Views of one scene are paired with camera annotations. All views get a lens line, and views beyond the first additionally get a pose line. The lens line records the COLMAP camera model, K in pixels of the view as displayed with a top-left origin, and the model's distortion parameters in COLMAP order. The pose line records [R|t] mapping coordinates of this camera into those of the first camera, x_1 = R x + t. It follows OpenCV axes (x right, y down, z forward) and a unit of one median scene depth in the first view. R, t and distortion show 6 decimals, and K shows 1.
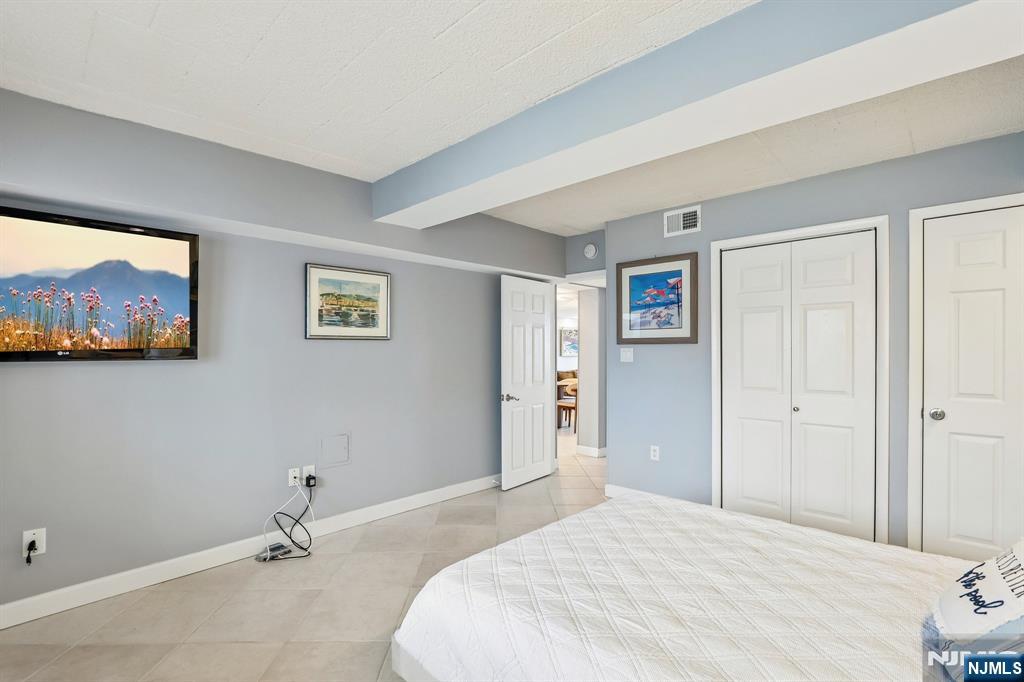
lens RADIAL K [[474.4, 0, 494.6], [0, 474.4, 354.0], [0, 0, 1]] dist [-0.020968, 0.000027]
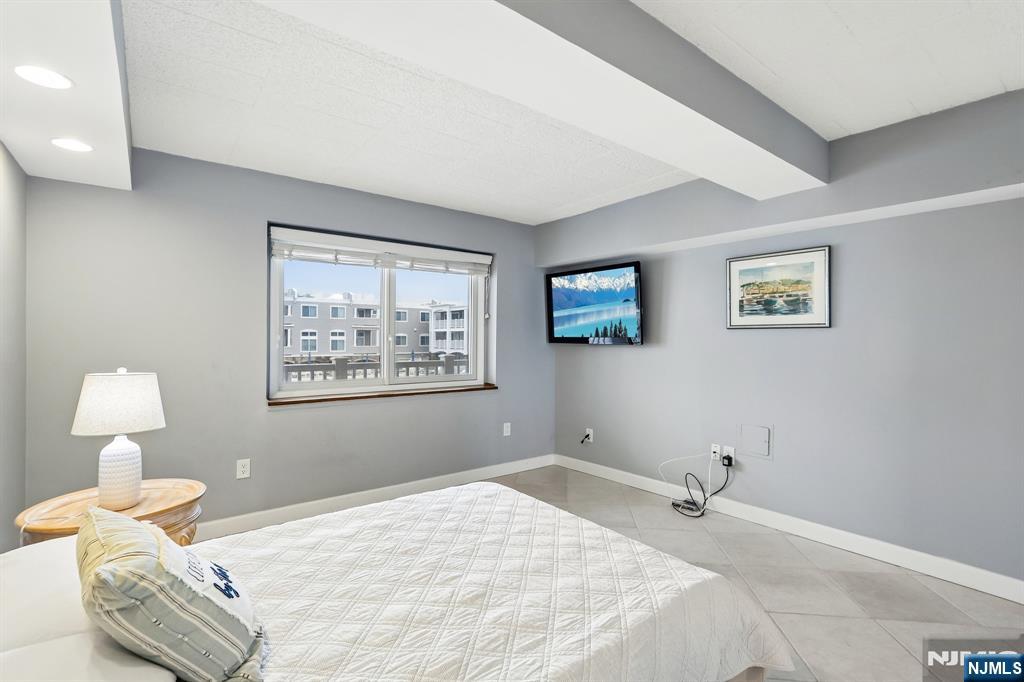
lens RADIAL K [[474.4, 0, 506.4], [0, 474.4, 338.4], [0, 0, 1]] dist [-0.020968, 0.000027]
pose [[-0.128313, 0.006020, -0.991715, 0.678539], [-0.011475, 0.999906, 0.007554, -0.011237], [0.991667, 0.012349, -0.128232, 0.582129]]
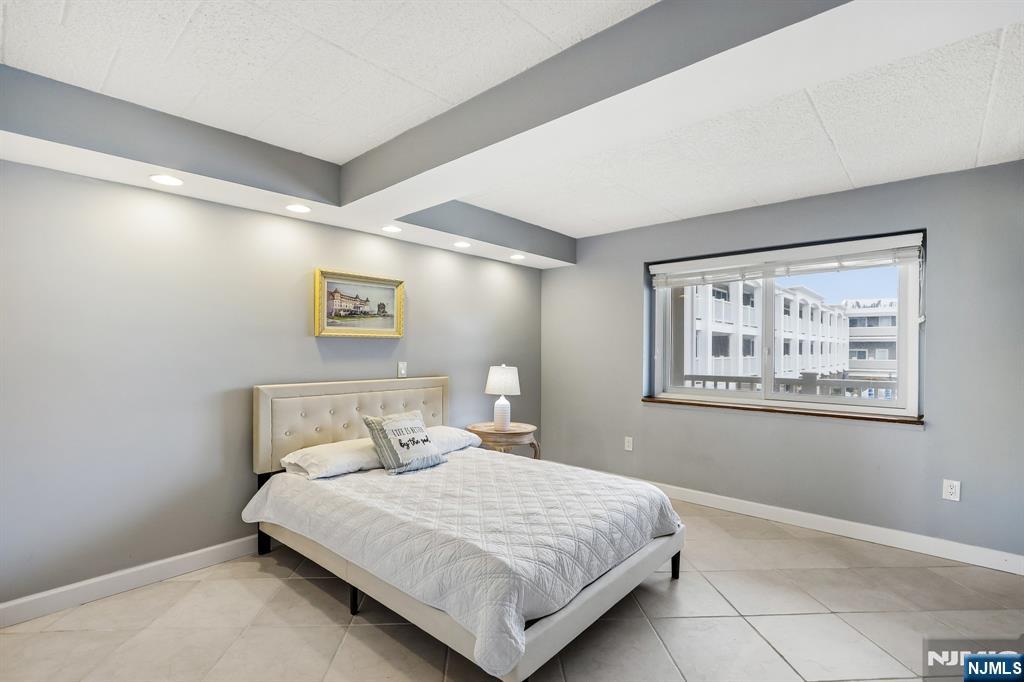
lens RADIAL K [[474.4, 0, 505.5], [0, 474.4, 346.8], [0, 0, 1]] dist [-0.020968, 0.000027]
pose [[-0.999444, -0.000670, -0.033344, 0.218355], [-0.000680, 1.000000, 0.000307, -0.009024], [0.033344, 0.000329, -0.999444, 1.227945]]
